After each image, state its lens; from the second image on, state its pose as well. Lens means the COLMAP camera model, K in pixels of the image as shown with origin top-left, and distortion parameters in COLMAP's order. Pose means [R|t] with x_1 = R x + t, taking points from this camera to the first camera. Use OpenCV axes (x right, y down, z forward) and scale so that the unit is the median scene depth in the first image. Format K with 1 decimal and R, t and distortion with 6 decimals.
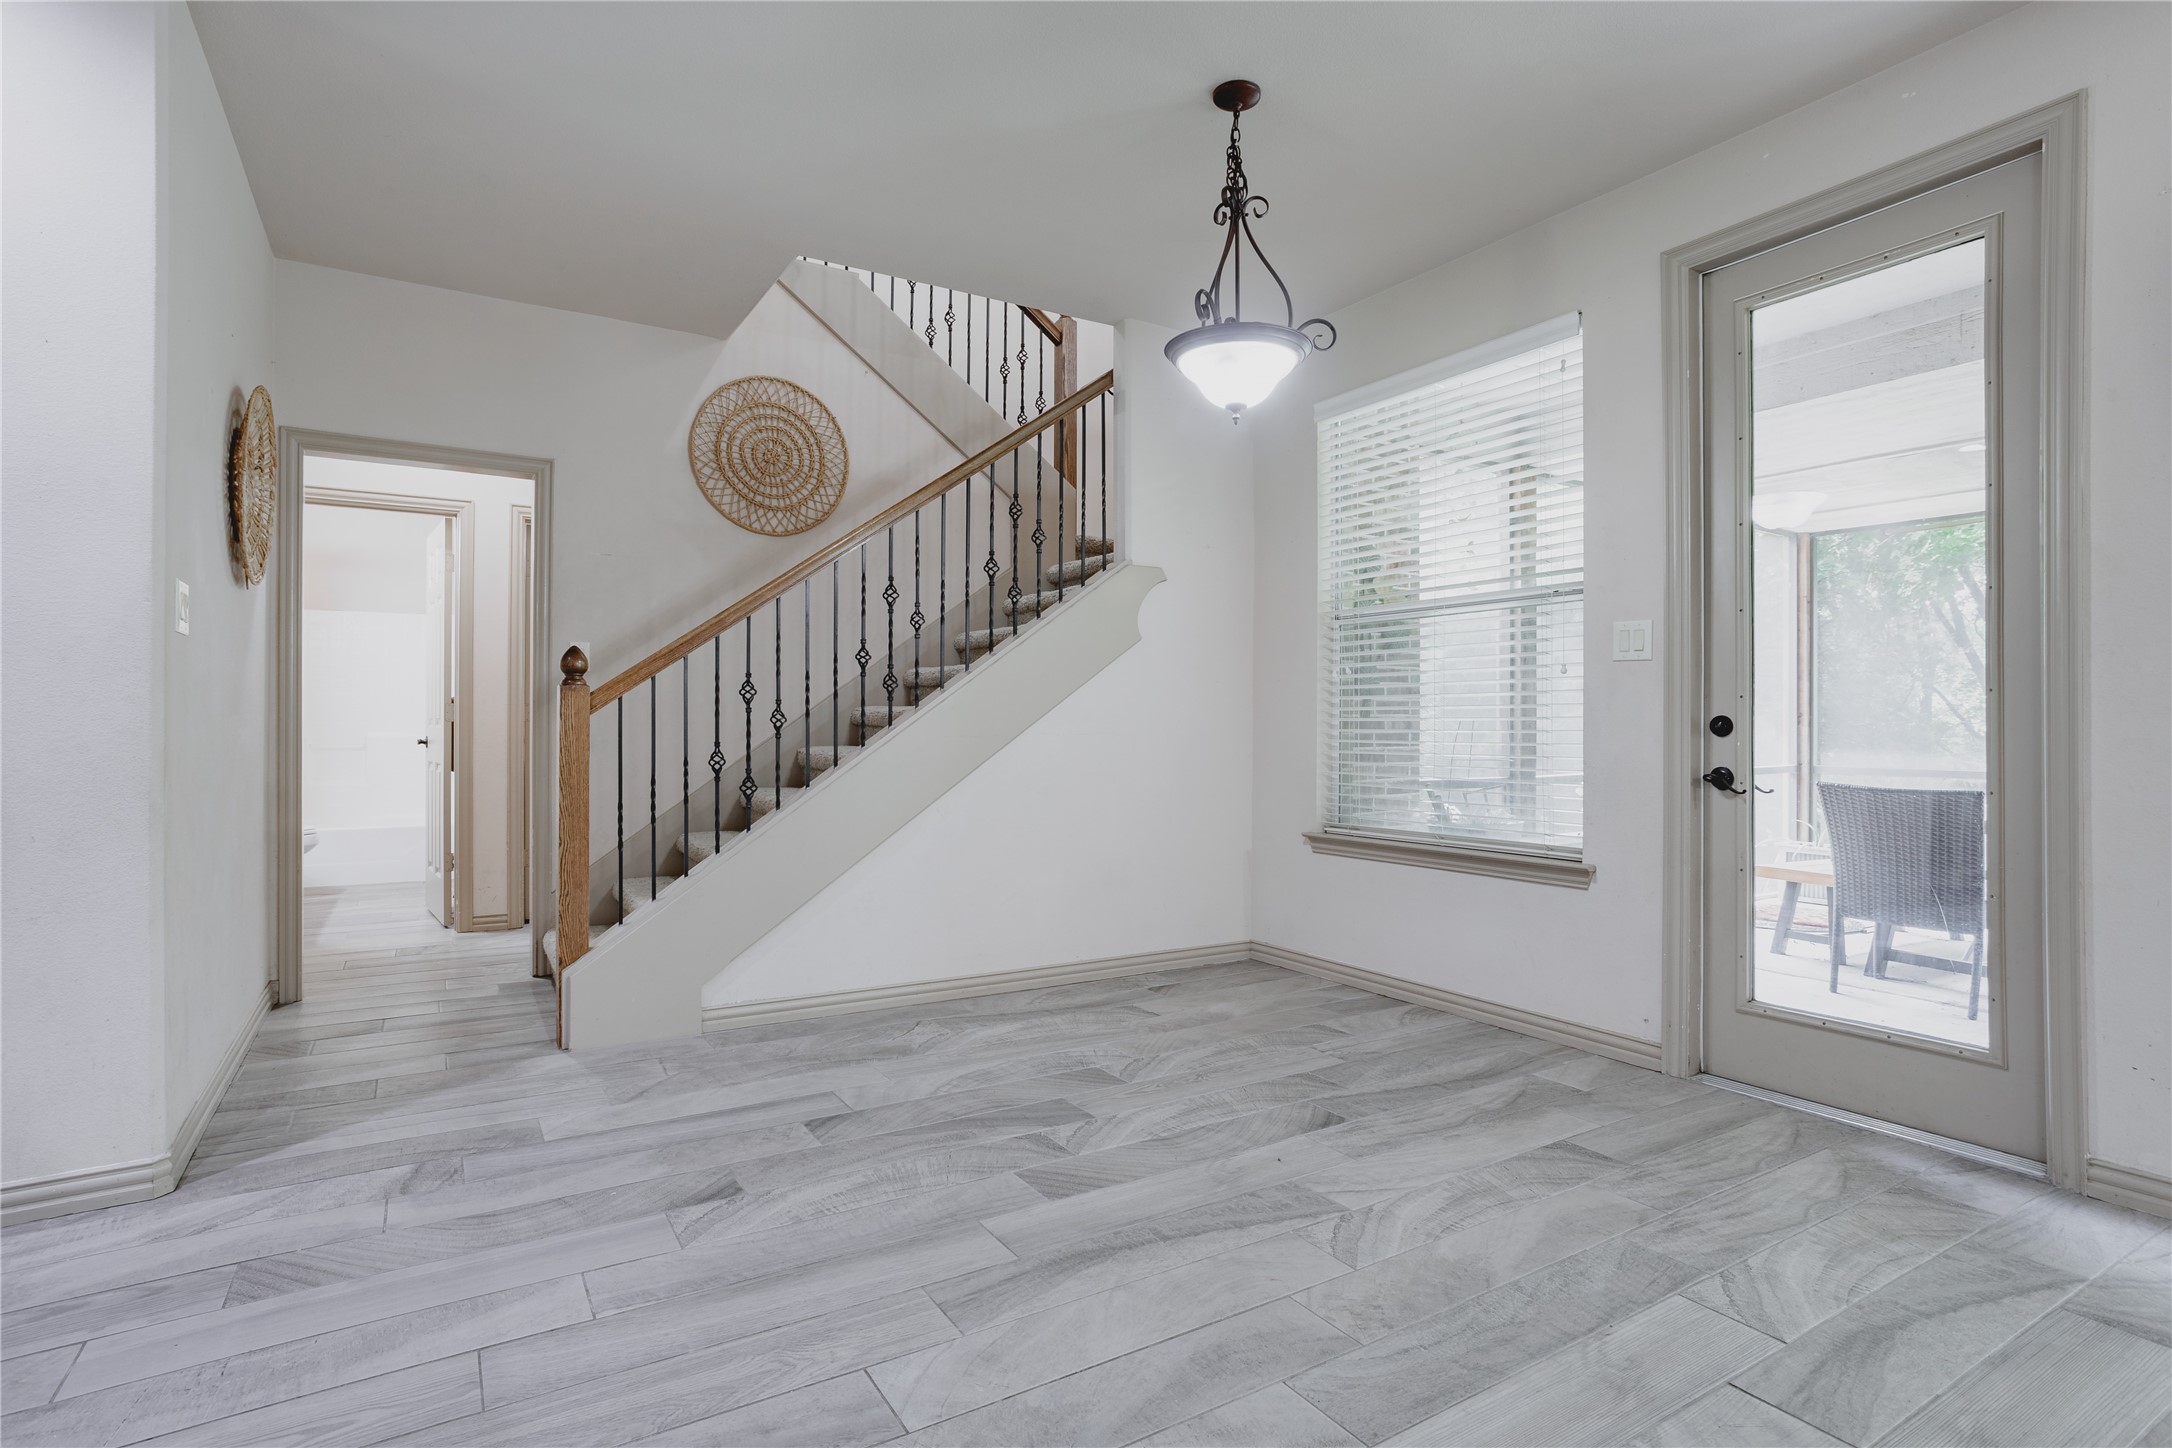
lens RADIAL K [[1058.7, 0, 1059.1], [0, 1058.7, 714.0], [0, 0, 1]] dist [-0.024626, 0.015046]
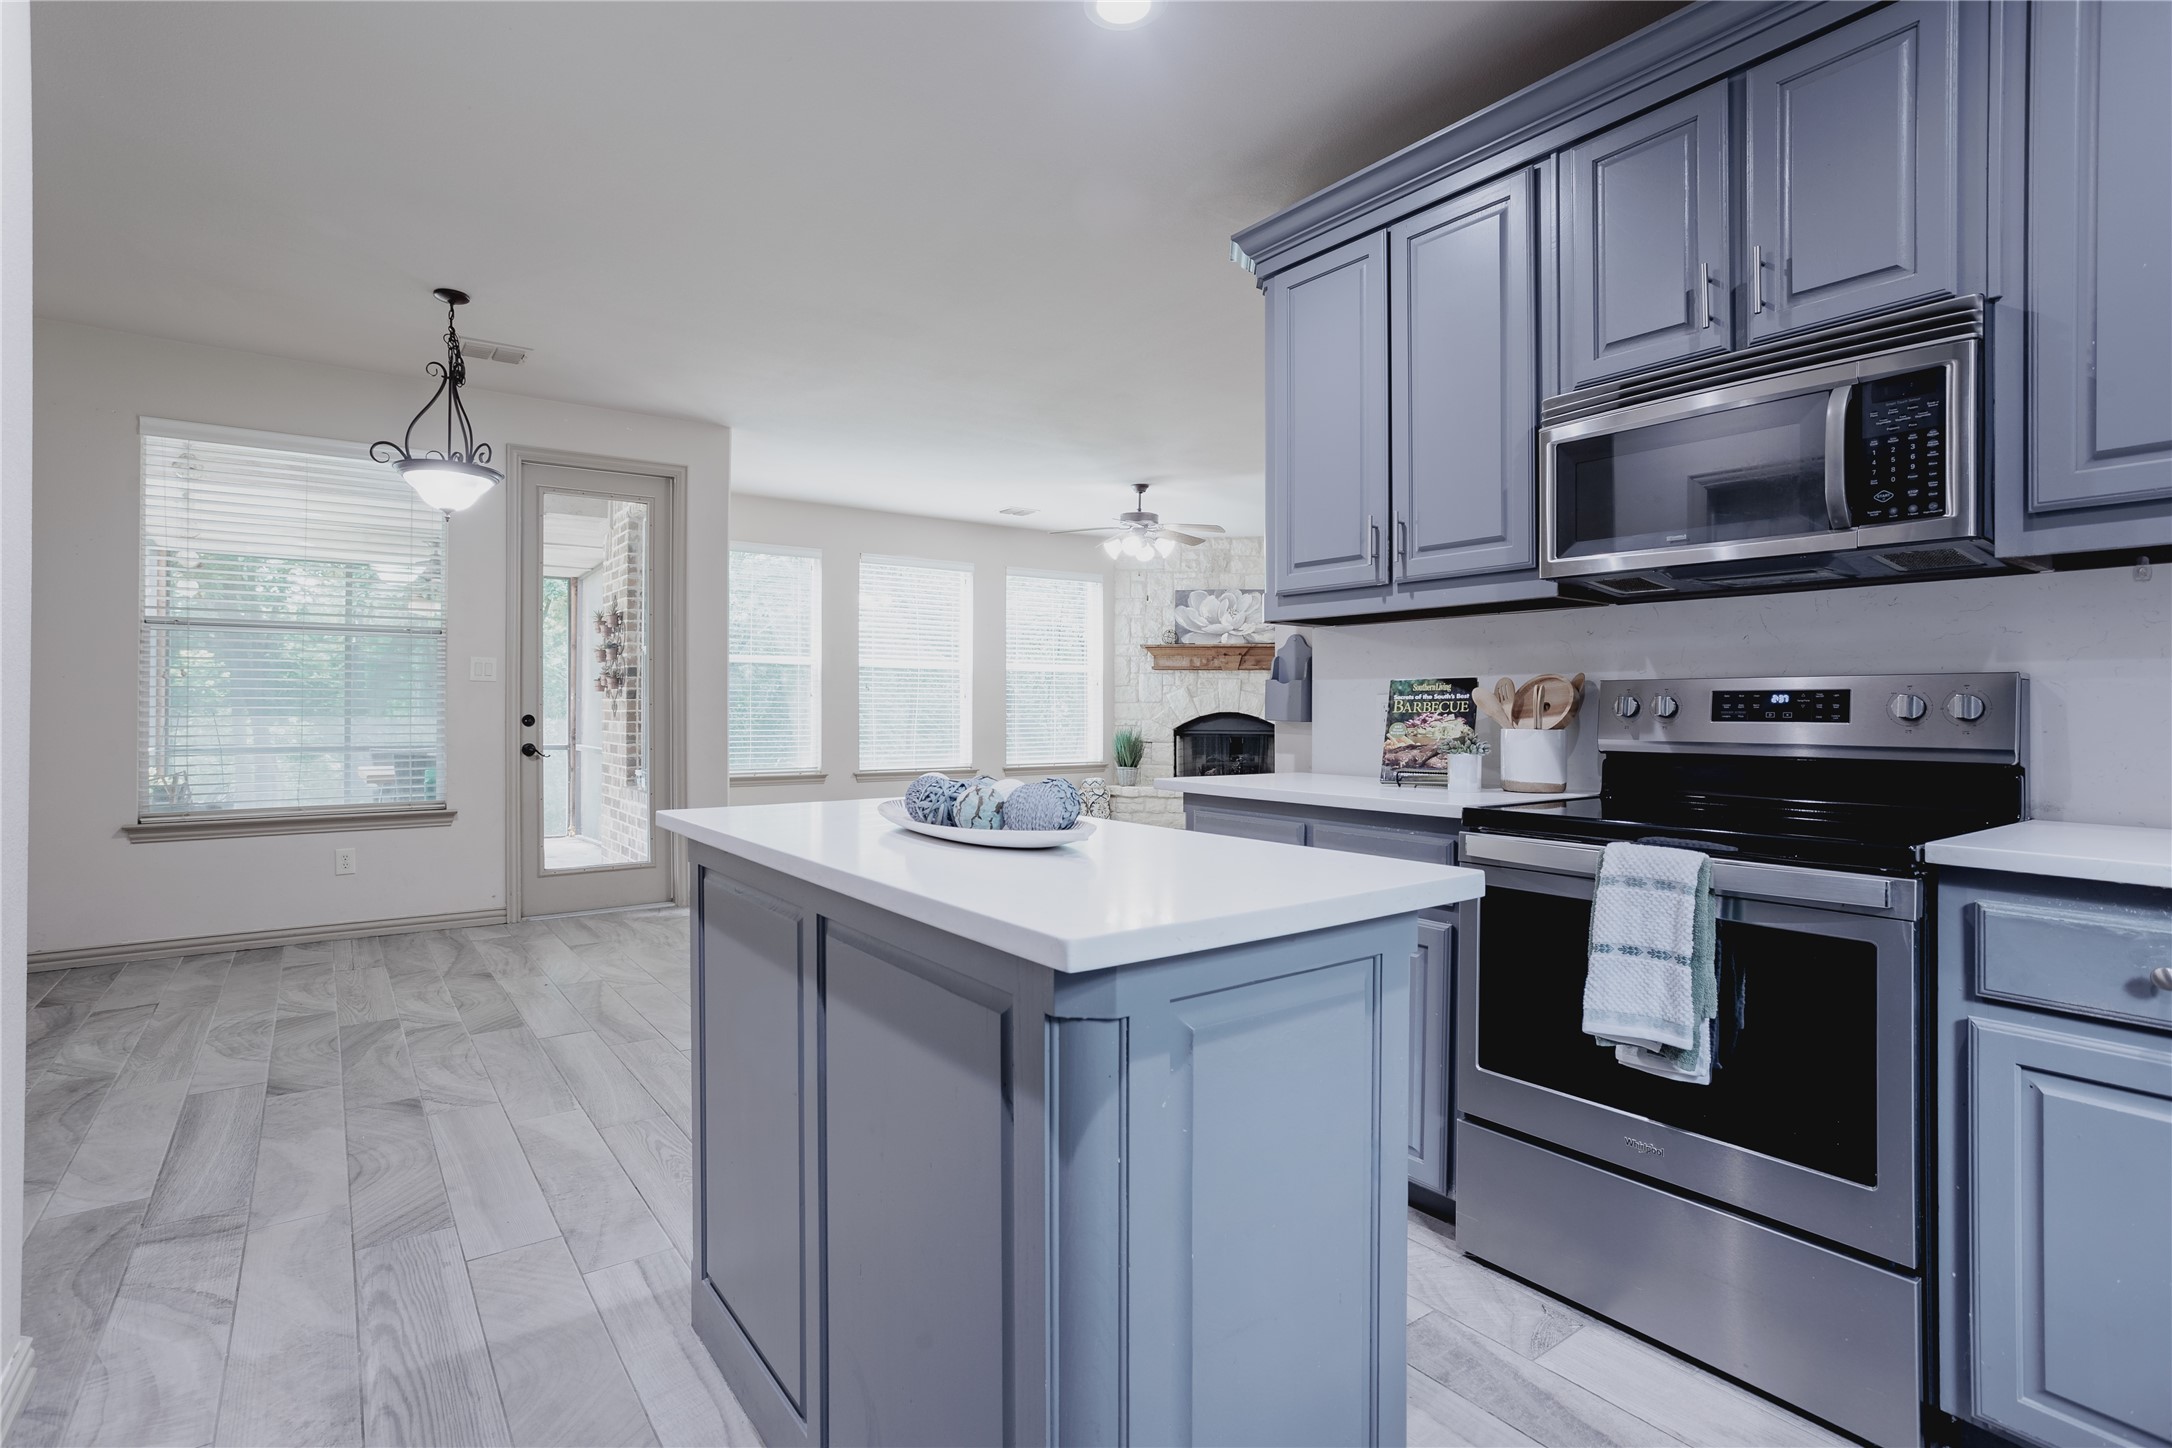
lens RADIAL K [[1058.7, 0, 1071.4], [0, 1058.7, 724.0], [0, 0, 1]] dist [-0.024626, 0.015046]
pose [[-0.092194, -0.020099, 0.995538, -1.211184], [-0.016746, 0.999686, 0.018632, -0.030443], [-0.995600, -0.014954, -0.092502, 0.237993]]
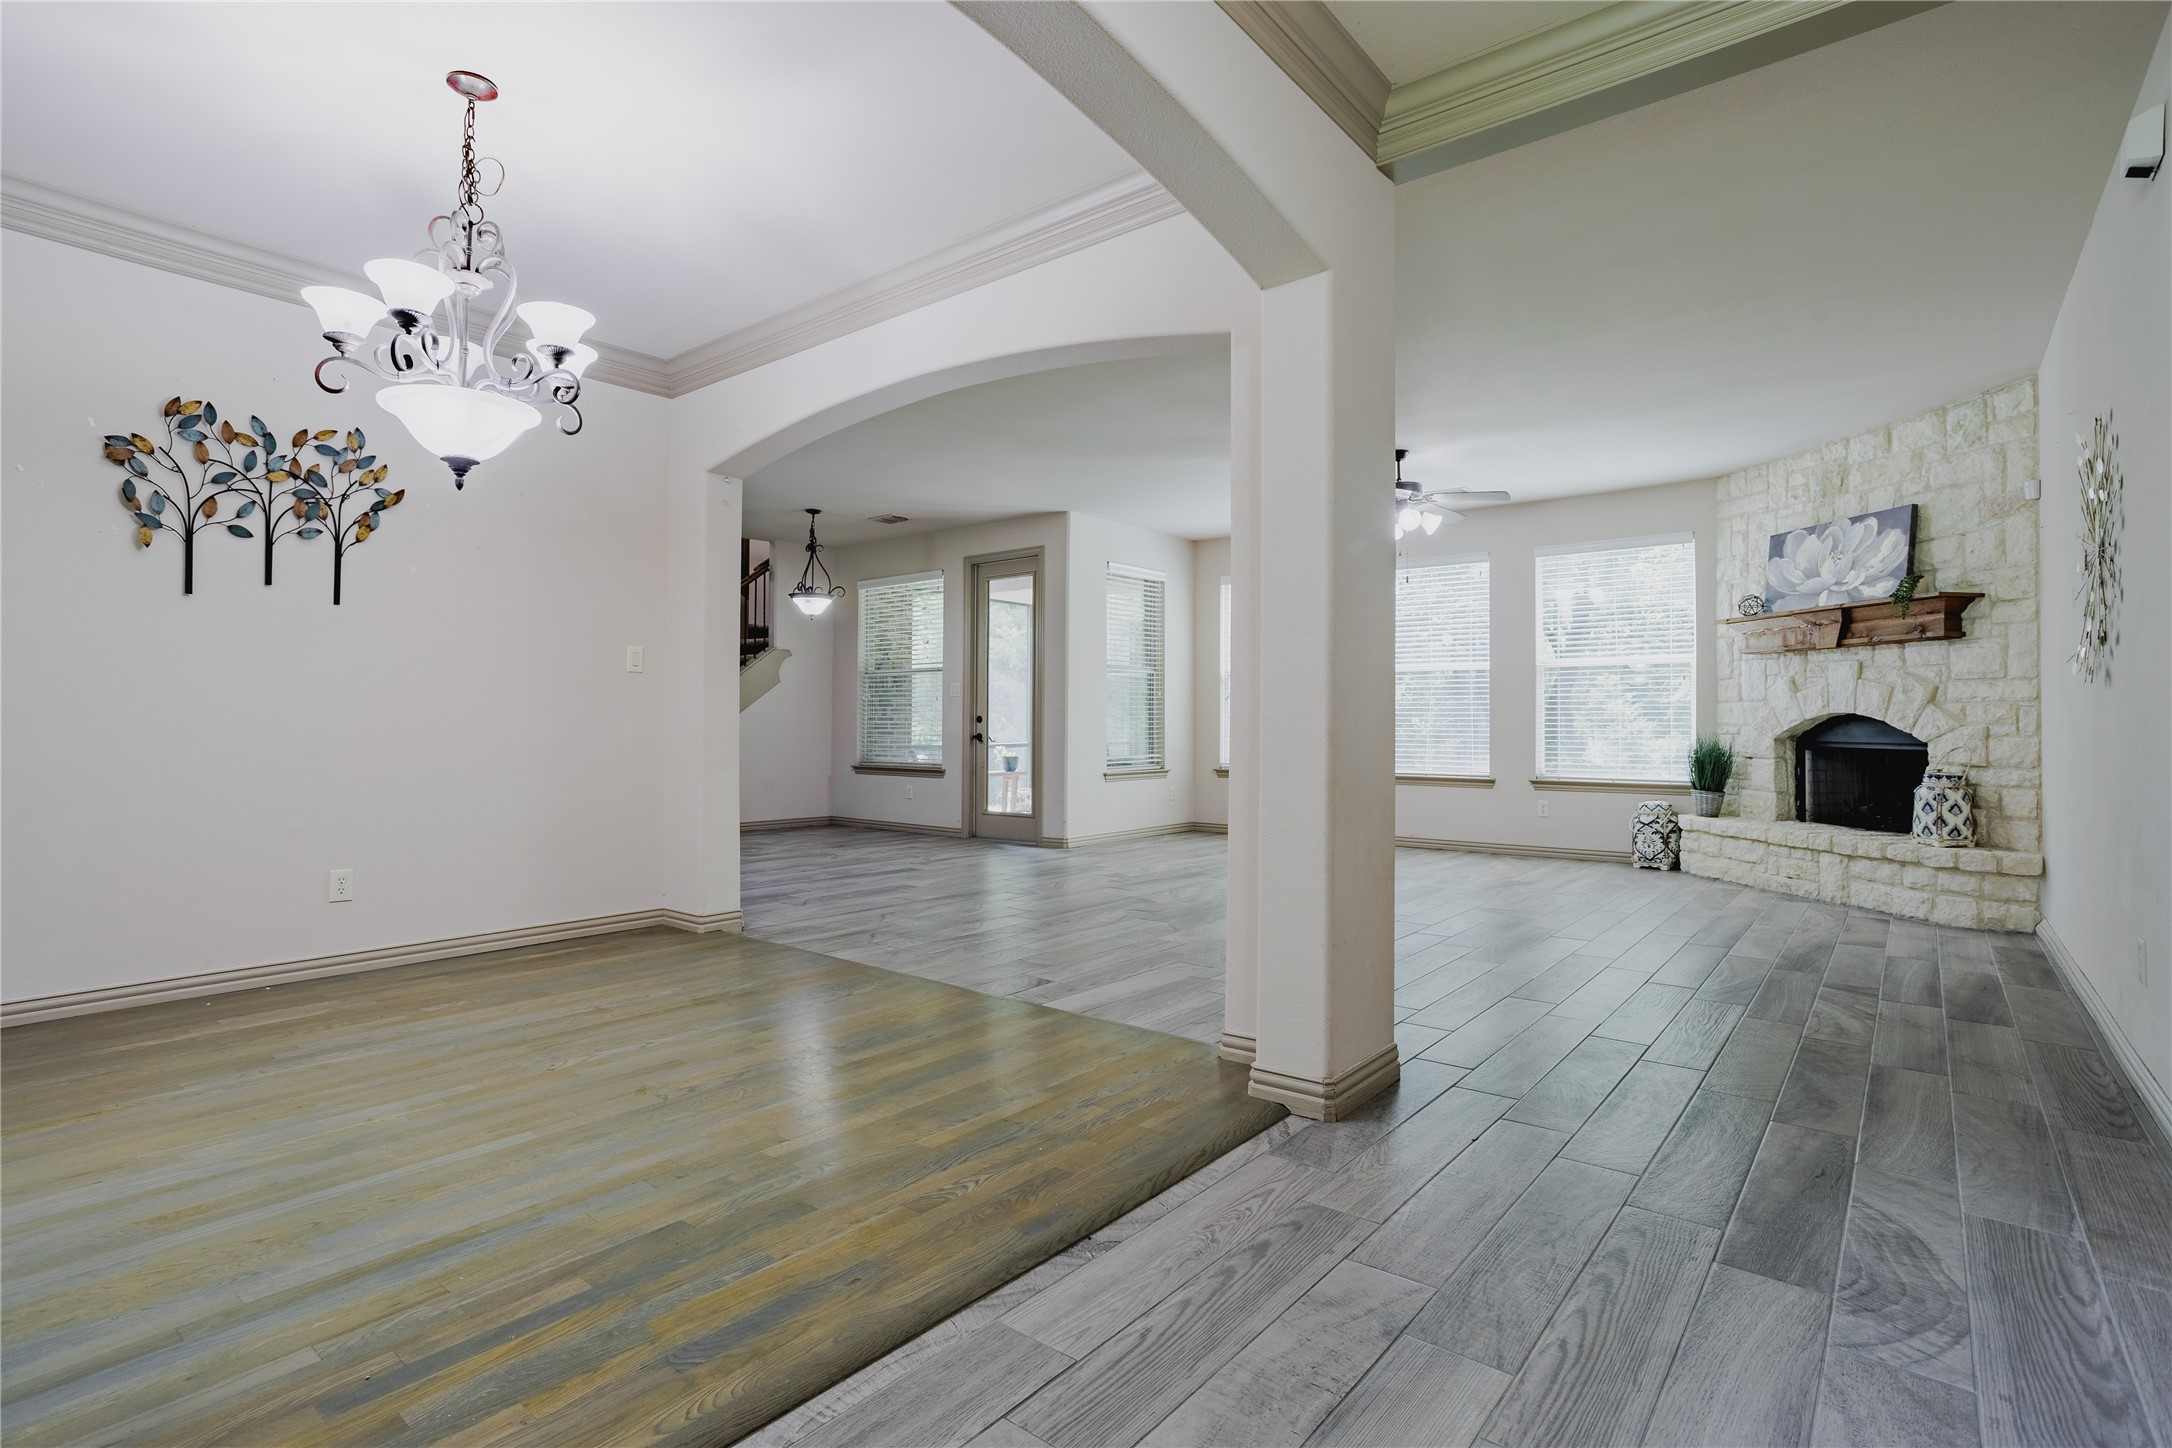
lens RADIAL K [[1058.7, 0, 1071.3], [0, 1058.7, 708.1], [0, 0, 1]] dist [-0.024626, 0.015046]
pose [[0.941669, 0.001600, 0.336536, -0.140409], [-0.001826, 0.999998, 0.000357, -0.022147], [-0.336534, -0.000951, 0.941671, -1.930231]]
